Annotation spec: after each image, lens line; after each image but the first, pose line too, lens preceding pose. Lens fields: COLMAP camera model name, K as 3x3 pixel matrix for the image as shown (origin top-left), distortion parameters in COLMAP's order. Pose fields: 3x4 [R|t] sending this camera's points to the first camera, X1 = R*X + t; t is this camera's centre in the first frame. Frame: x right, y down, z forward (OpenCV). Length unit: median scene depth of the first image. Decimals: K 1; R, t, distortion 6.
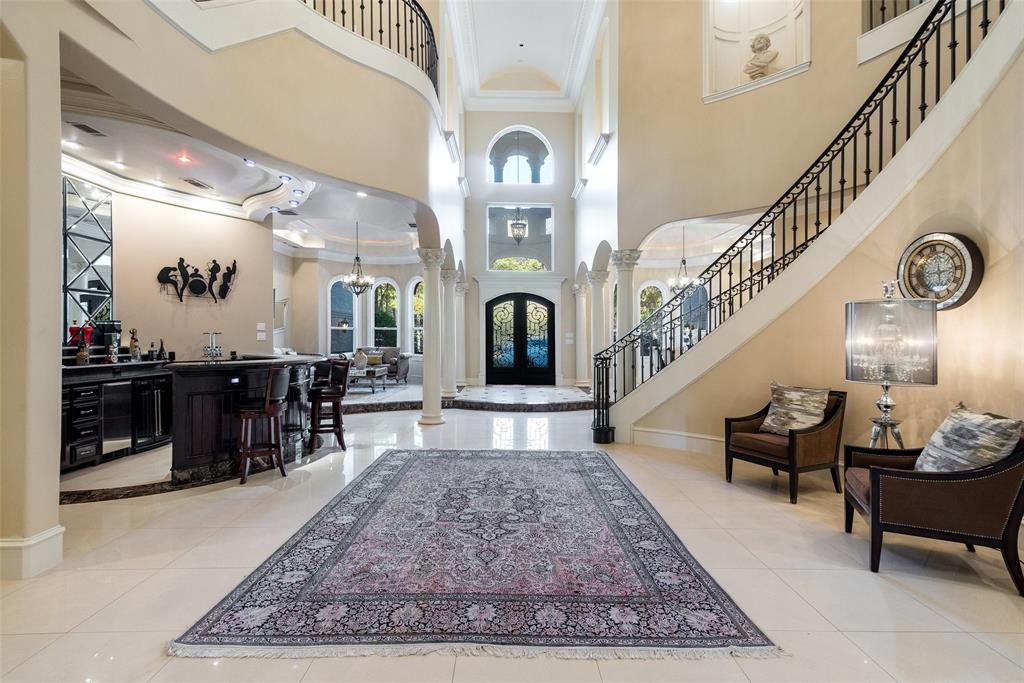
lens RADIAL K [[470.3, 0, 516.4], [0, 470.3, 337.1], [0, 0, 1]] dist [0.029467, -0.000321]
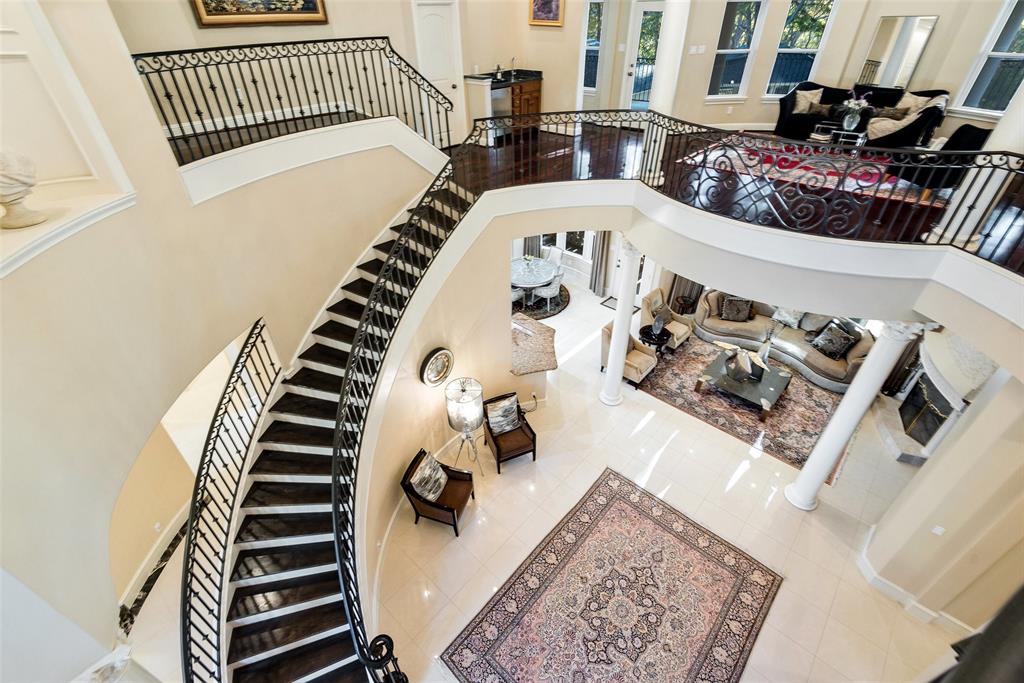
lens RADIAL K [[451.9, 0, 512.0], [0, 451.9, 341.5], [0, 0, 1]] dist [0.018817, -0.000475]
pose [[-0.726162, -0.399734, 0.559376, -0.336029], [0.003820, 0.811251, 0.584685, -1.512135], [-0.687513, 0.426713, -0.587573, 2.183057]]
